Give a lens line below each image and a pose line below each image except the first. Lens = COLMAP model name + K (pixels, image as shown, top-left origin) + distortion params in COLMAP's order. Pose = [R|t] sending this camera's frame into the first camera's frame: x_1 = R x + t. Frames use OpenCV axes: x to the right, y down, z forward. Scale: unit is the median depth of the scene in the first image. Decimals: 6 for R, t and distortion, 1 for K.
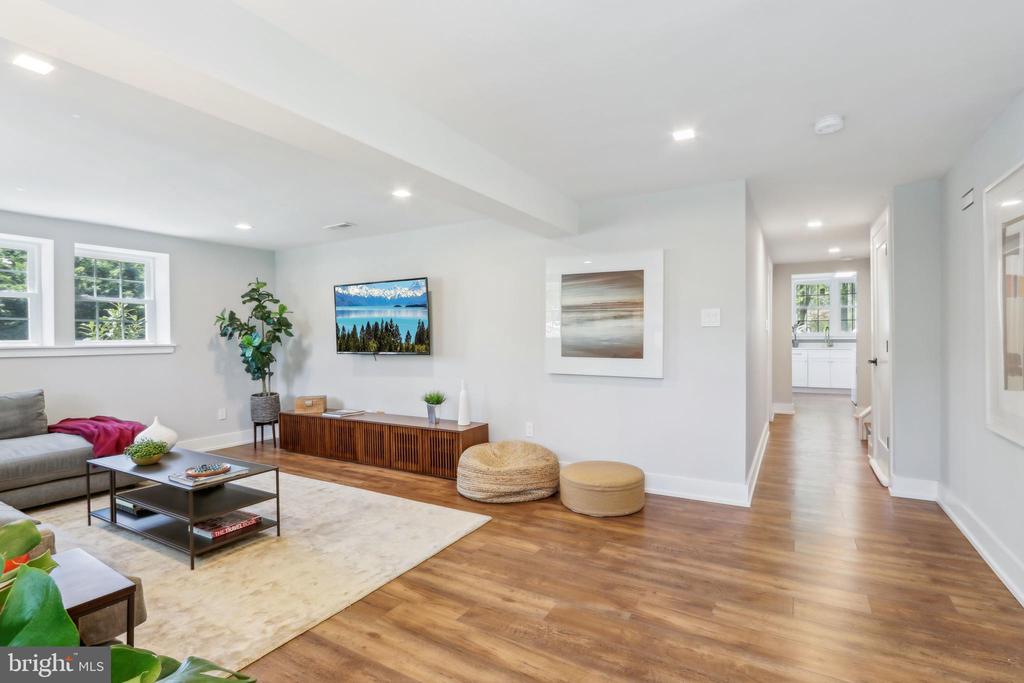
lens RADIAL K [[495.3, 0, 502.0], [0, 495.3, 339.9], [0, 0, 1]] dist [-0.016468, 0.000565]
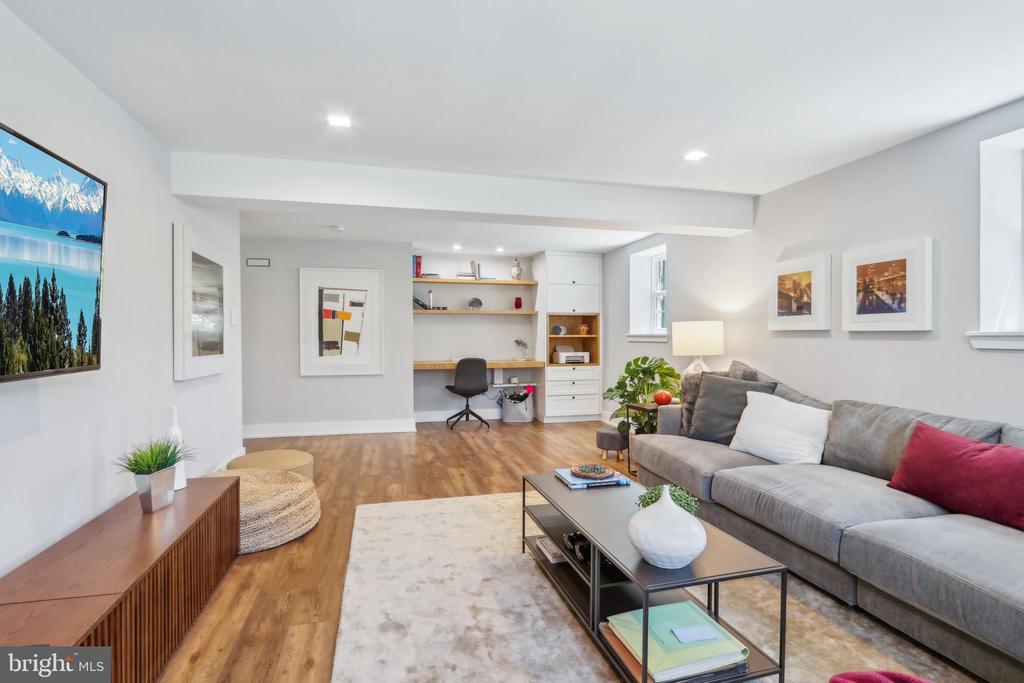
lens RADIAL K [[491.7, 0, 505.0], [0, 491.7, 339.7], [0, 0, 1]] dist [-0.012778, 0.000512]
pose [[-0.702059, -0.006939, 0.712085, -0.833632], [0.001410, 0.999937, 0.011134, -0.002904], [-0.712117, 0.008821, -0.702005, 1.283489]]
